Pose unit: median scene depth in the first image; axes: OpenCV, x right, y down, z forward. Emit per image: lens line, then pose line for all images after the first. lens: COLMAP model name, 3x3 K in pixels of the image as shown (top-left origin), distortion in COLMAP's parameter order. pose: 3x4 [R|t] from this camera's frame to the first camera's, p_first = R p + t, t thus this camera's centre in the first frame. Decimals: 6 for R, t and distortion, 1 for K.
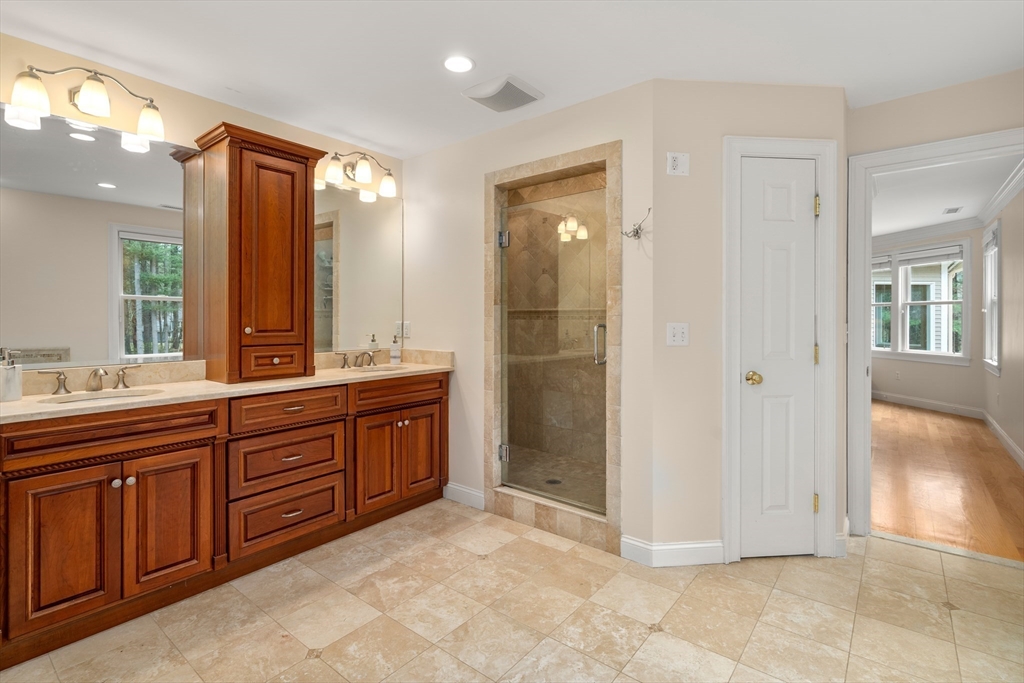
lens RADIAL K [[484.0, 0, 512.4], [0, 484.0, 322.1], [0, 0, 1]] dist [-0.006020, -0.001320]
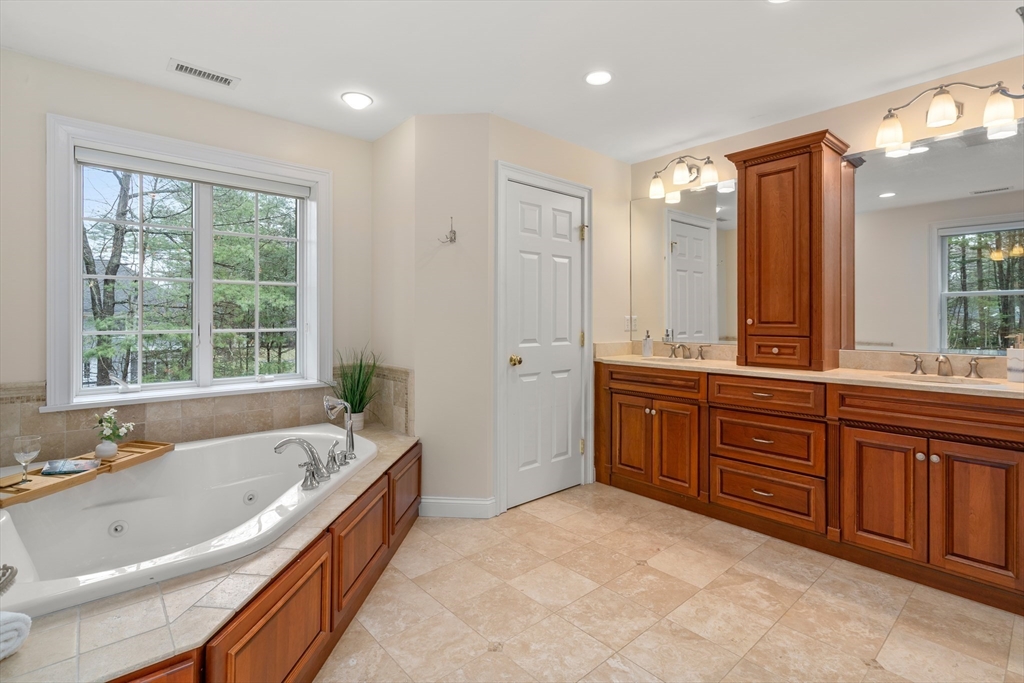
lens RADIAL K [[484.0, 0, 512.4], [0, 484.0, 322.1], [0, 0, 1]] dist [-0.006020, -0.001320]
pose [[-0.176180, 0.009129, -0.984316, 0.713412], [-0.008480, 0.999906, 0.010791, 0.011108], [0.984322, 0.010248, -0.176086, 0.656391]]
